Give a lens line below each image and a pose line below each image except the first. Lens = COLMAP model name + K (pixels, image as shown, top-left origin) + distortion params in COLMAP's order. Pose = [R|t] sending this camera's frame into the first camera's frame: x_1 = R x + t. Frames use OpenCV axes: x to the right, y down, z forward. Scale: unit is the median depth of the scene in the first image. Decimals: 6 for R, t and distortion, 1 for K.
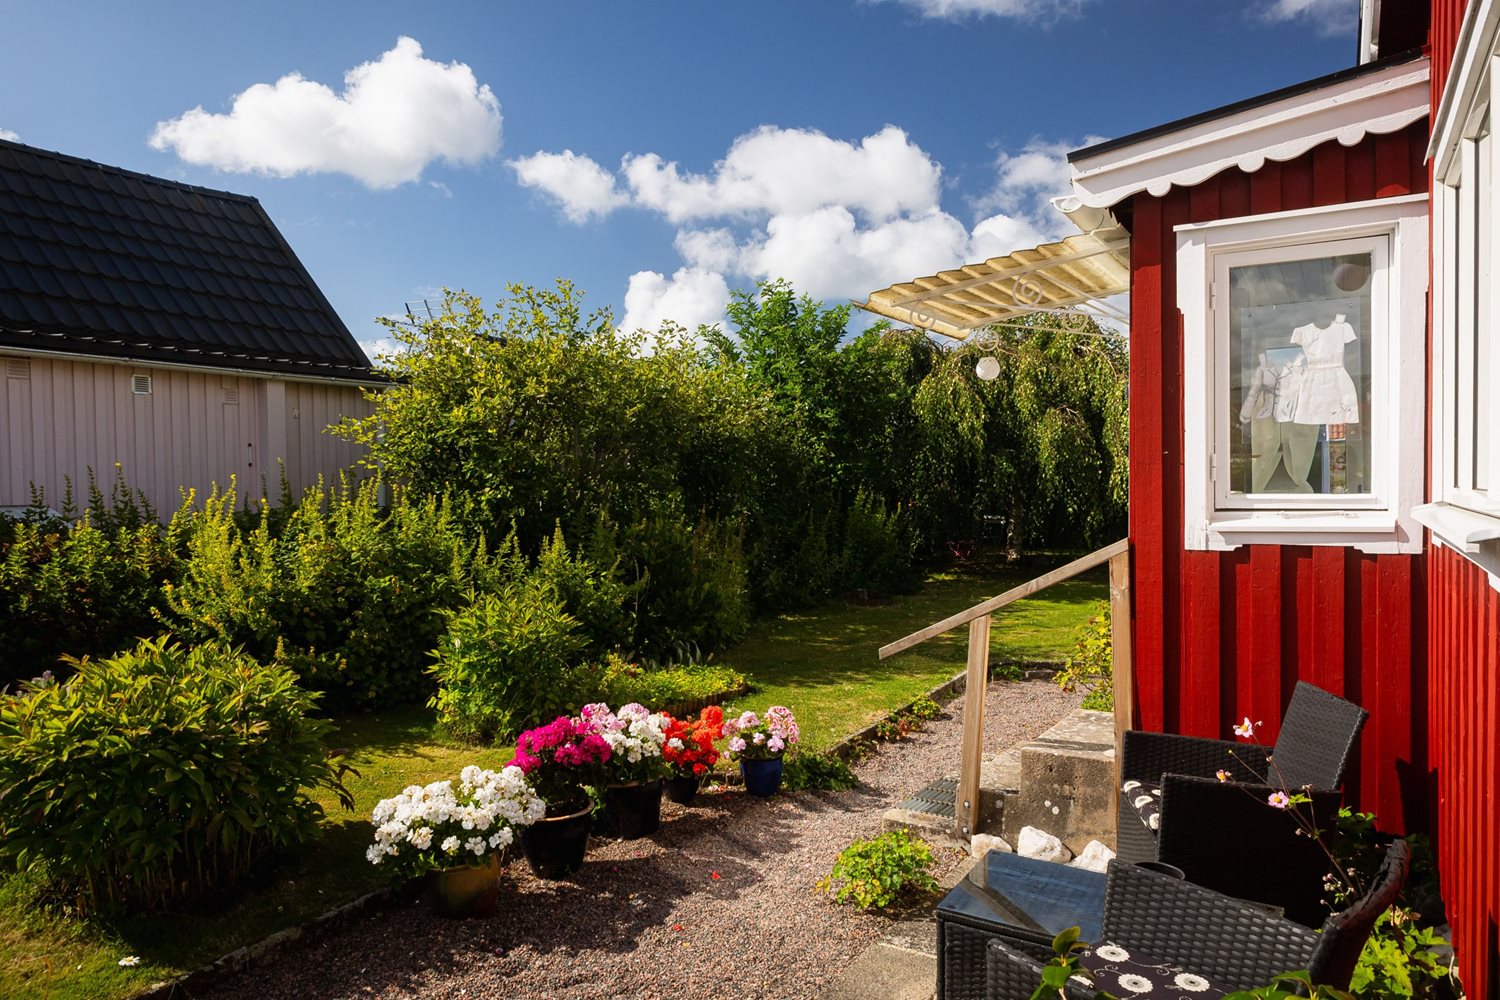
lens RADIAL K [[998.1, 0, 750.0], [0, 998.1, 500.0], [0, 0, 1]] dist [-0.002235, 0.002490]
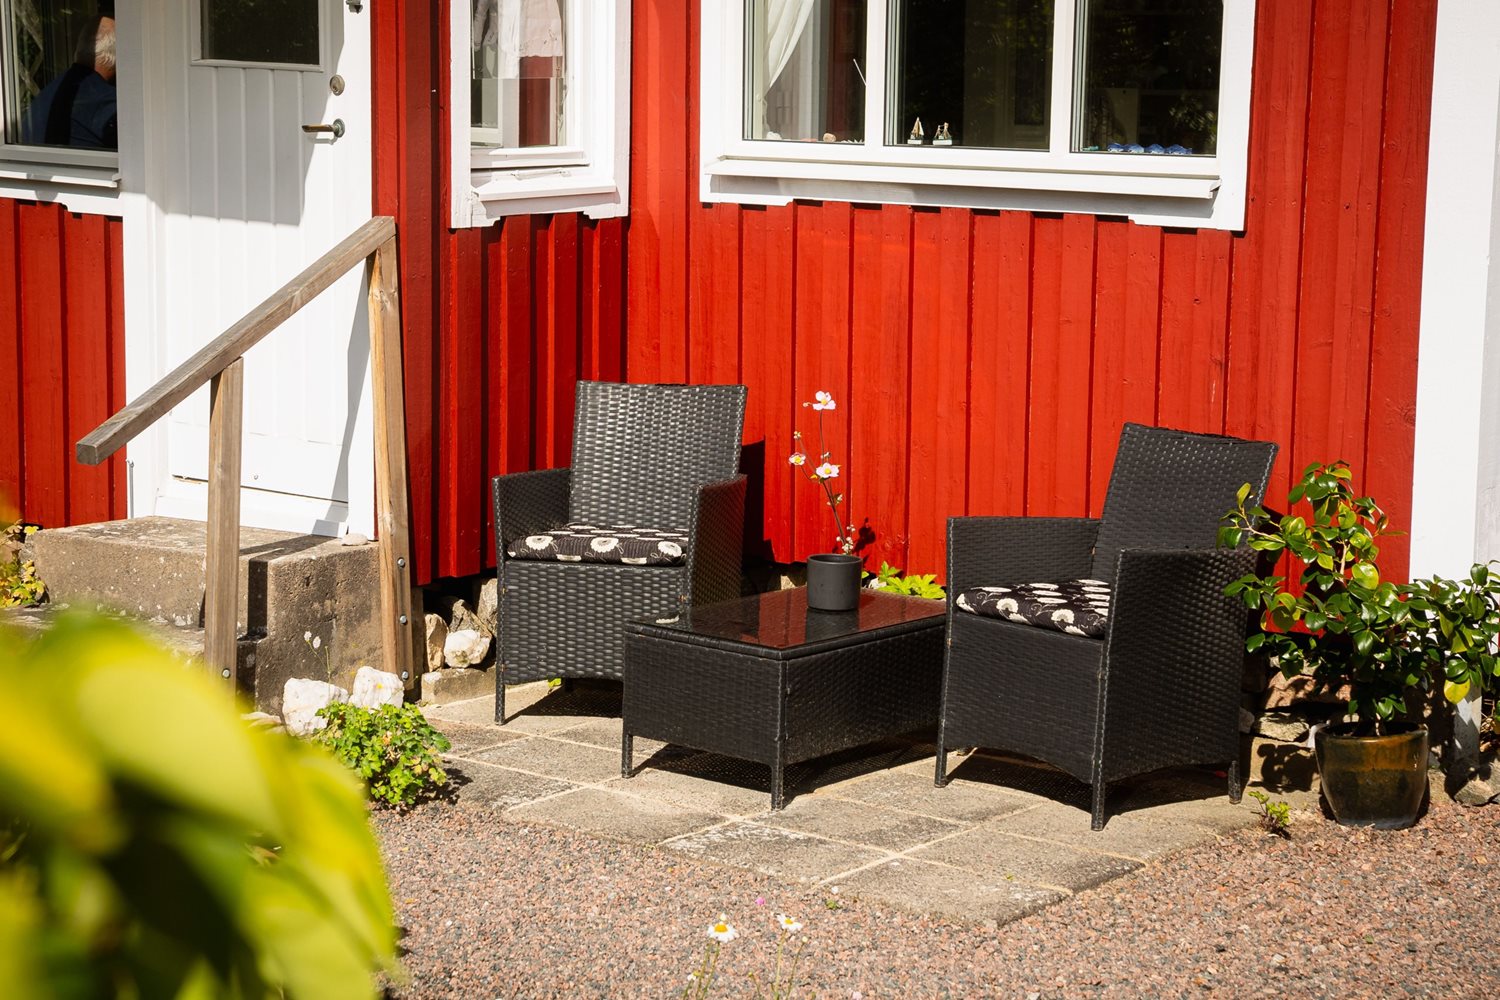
lens RADIAL K [[3098.4, 0, 750.0], [0, 3098.4, 500.0], [0, 0, 1]] dist [0.175283, 0.102671]
pose [[0.128280, -0.139834, 0.981830, -1.668249], [0.005628, 0.990096, 0.140276, -0.065778], [-0.991722, -0.012469, 0.127797, 0.468142]]
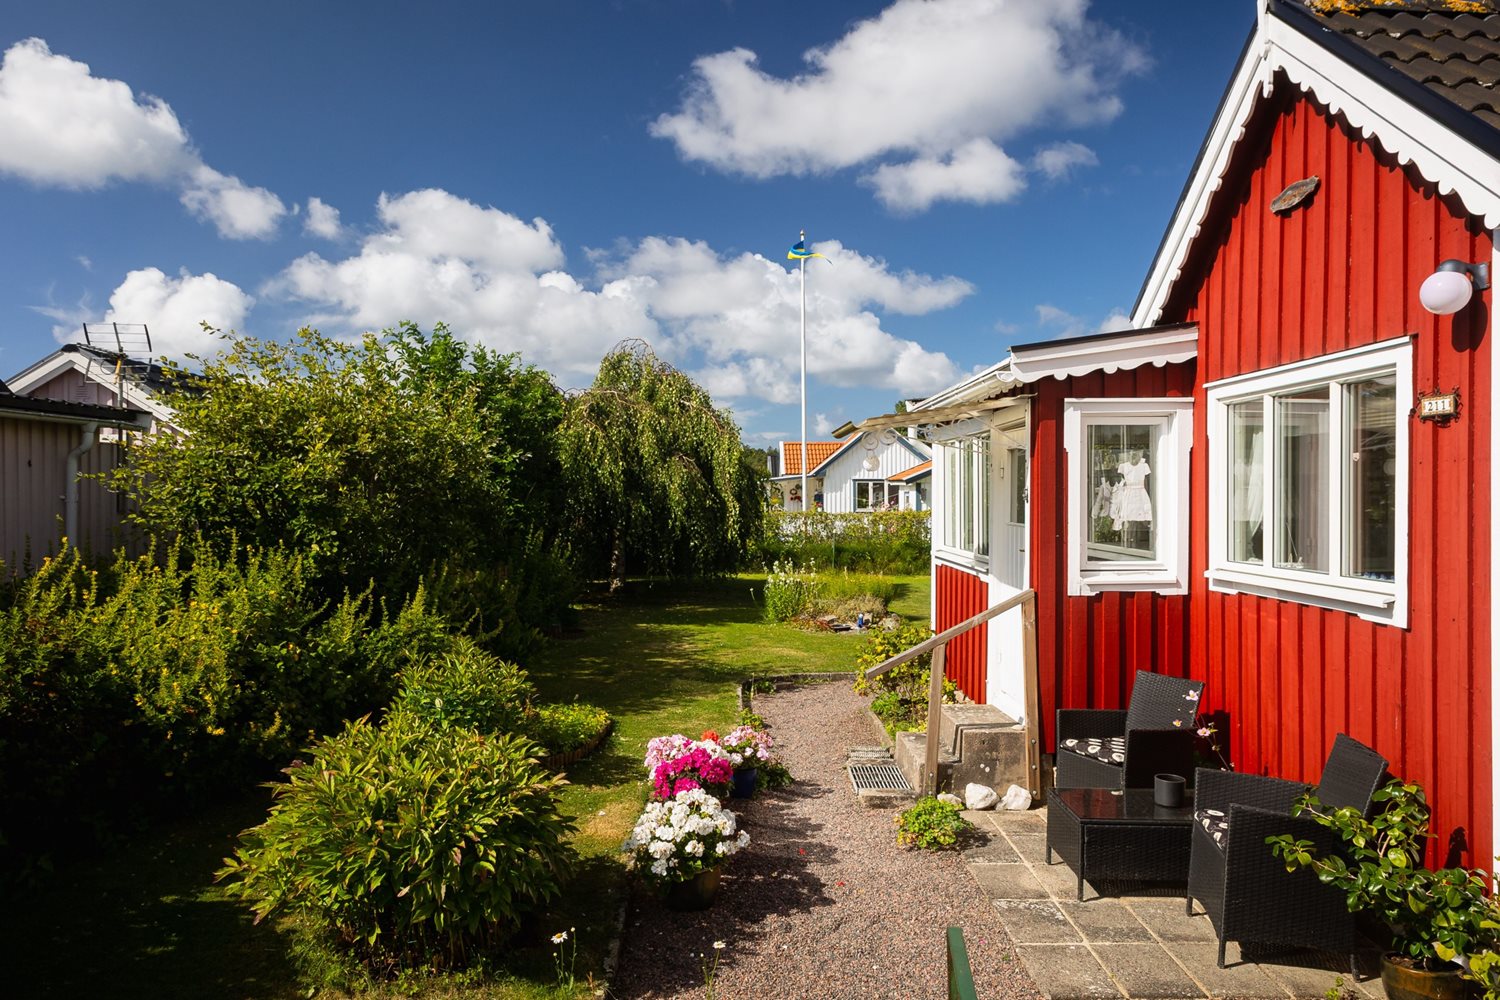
lens RADIAL K [[1015.0, 0, 750.0], [0, 1015.0, 500.0], [0, 0, 1]] dist [0.001297, 0.000453]
pose [[0.849012, 0.007849, 0.528315, -0.834846], [0.001469, 0.999851, -0.017216, -0.074519], [-0.528372, 0.015393, 0.848874, -0.130251]]
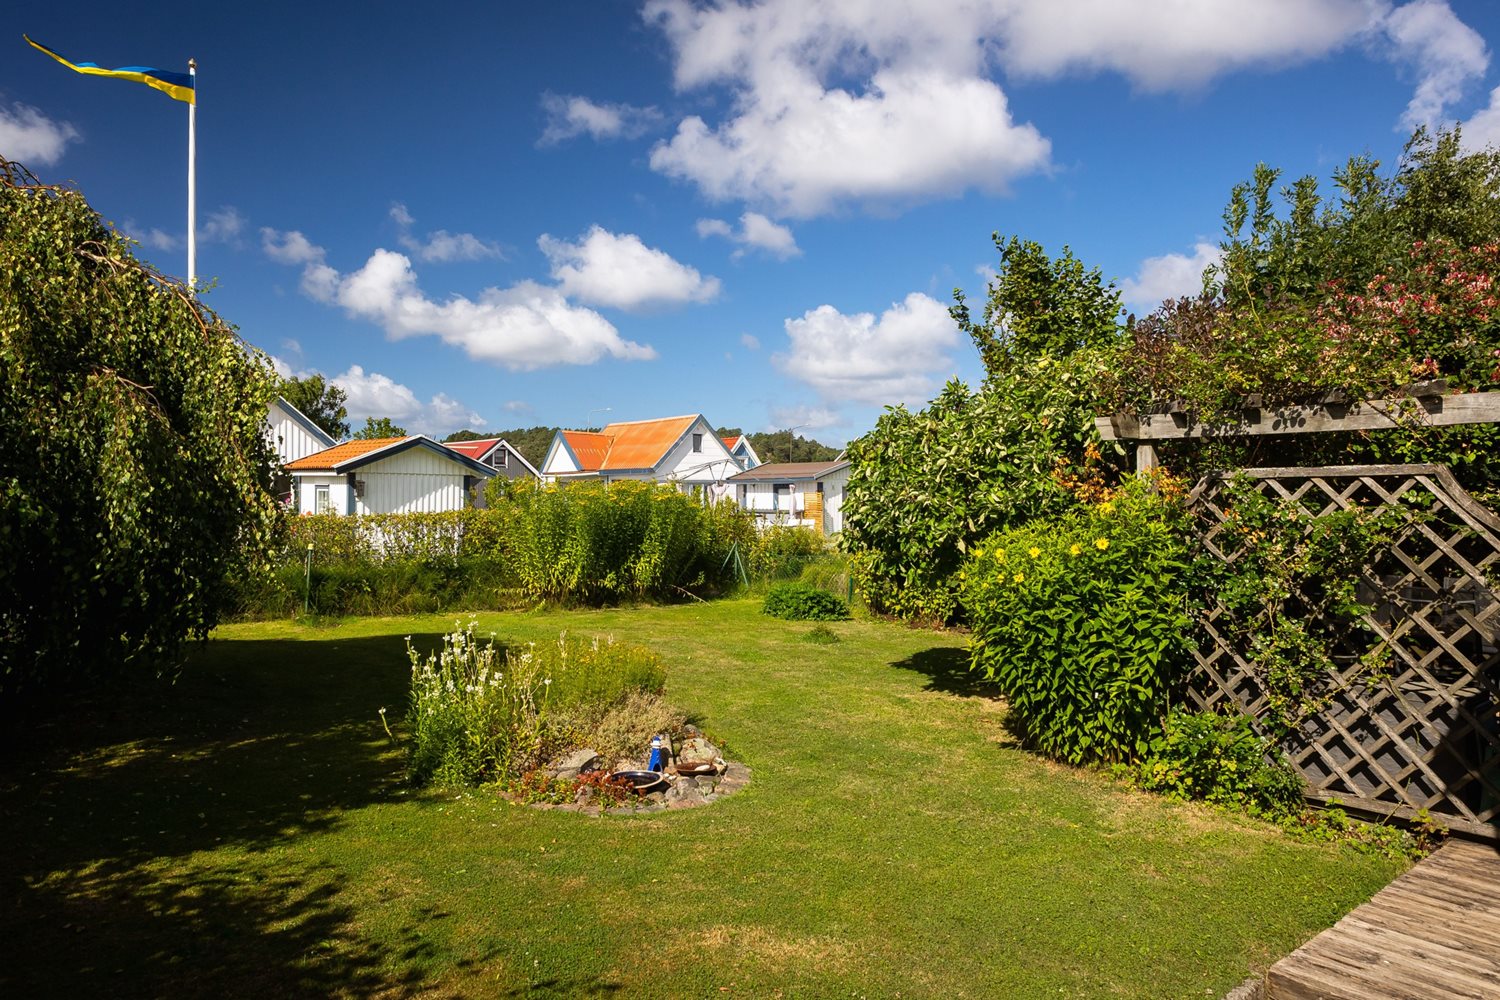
lens RADIAL K [[1015.0, 0, 750.0], [0, 1015.0, 500.0], [0, 0, 1]] dist [0.001297, 0.000453]
pose [[0.337759, 0.013735, 0.941132, -0.089401], [0.005045, 0.999853, -0.016402, -0.088700], [-0.941219, 0.010288, 0.337640, 1.991917]]
